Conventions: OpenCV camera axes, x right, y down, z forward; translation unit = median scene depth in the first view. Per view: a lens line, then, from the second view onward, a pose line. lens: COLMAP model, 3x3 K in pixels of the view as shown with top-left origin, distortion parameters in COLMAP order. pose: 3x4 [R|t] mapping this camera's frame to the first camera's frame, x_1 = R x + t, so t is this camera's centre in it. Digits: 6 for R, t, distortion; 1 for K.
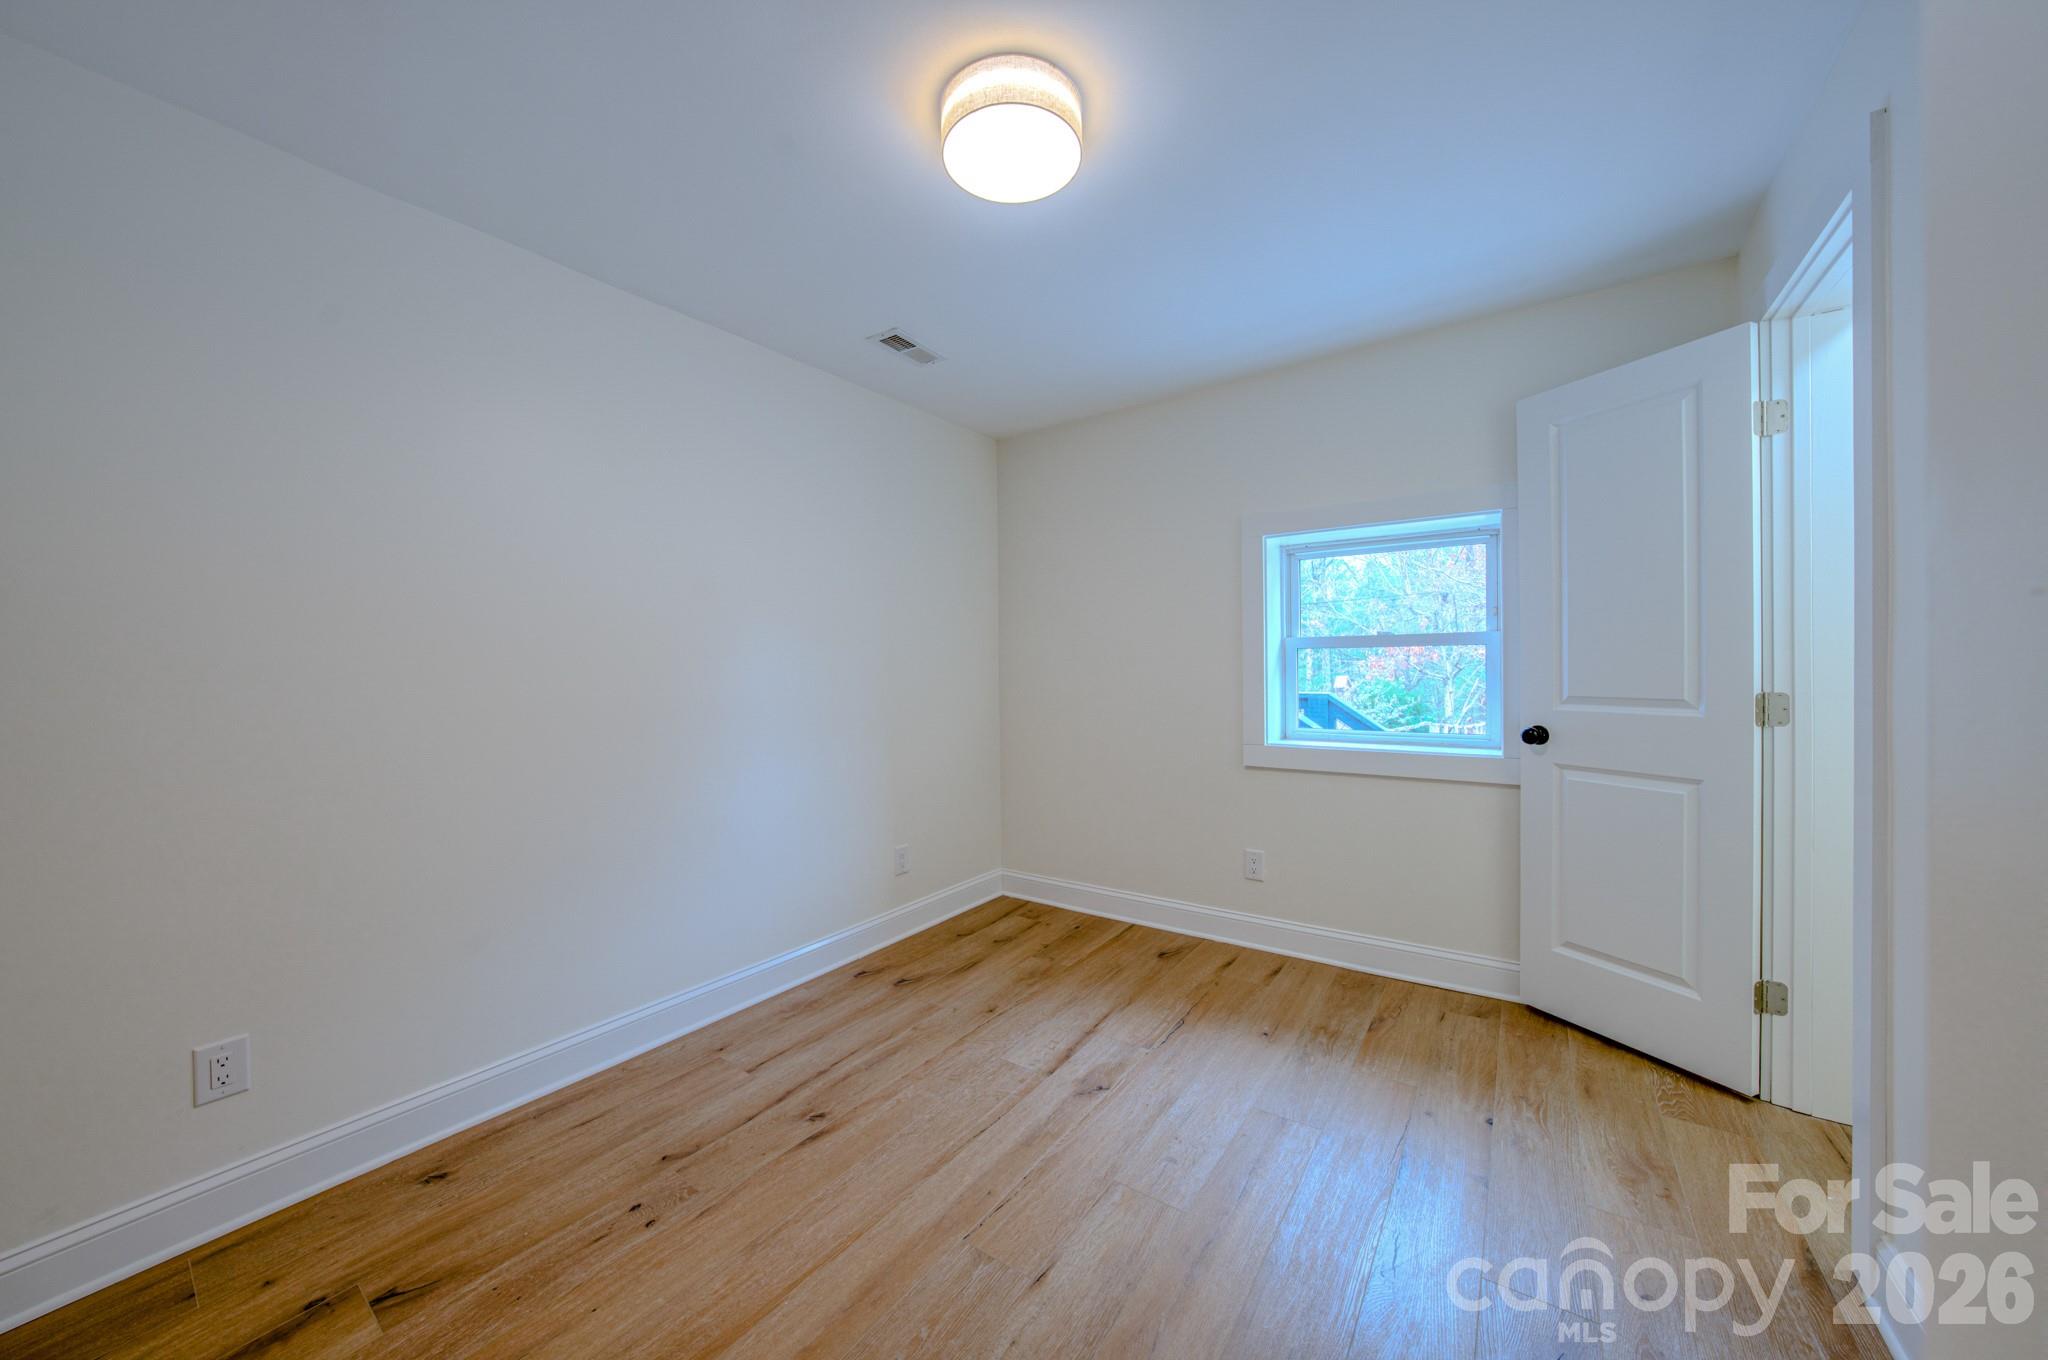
lens RADIAL K [[717.4, 0, 1026.8], [0, 717.4, 675.9], [0, 0, 1]] dist [-0.002132, 0.000161]
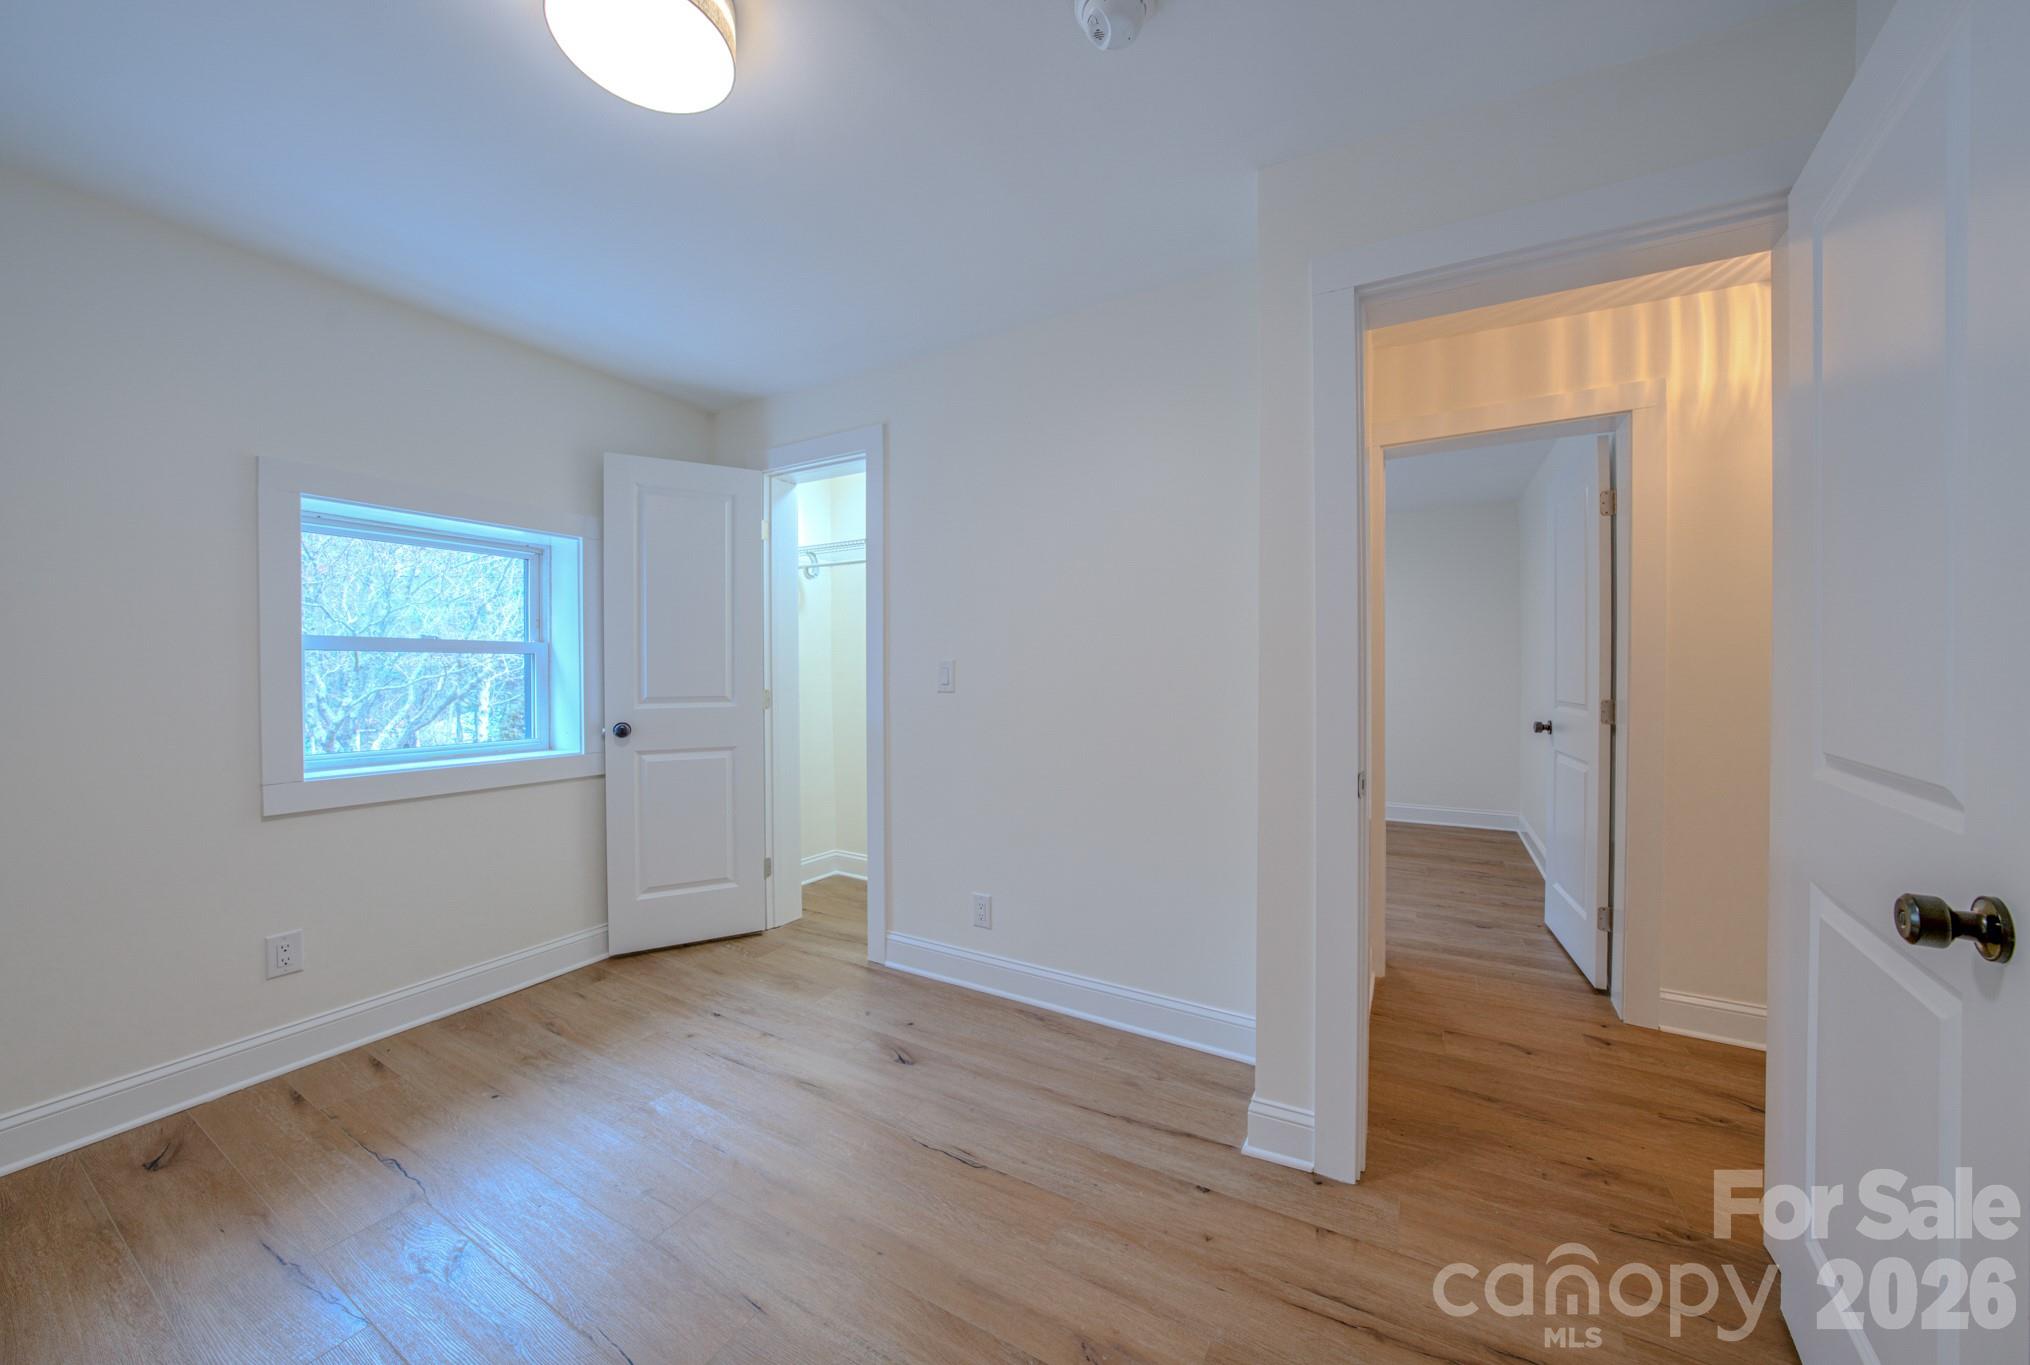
lens RADIAL K [[711.1, 0, 1018.2], [0, 711.1, 677.9], [0, 0, 1]] dist [-0.002132, 0.000161]
pose [[-0.080012, 0.001119, 0.996793, -0.558213], [0.017768, 0.999842, 0.000304, 0.004567], [-0.996635, 0.017736, -0.080020, 0.419609]]
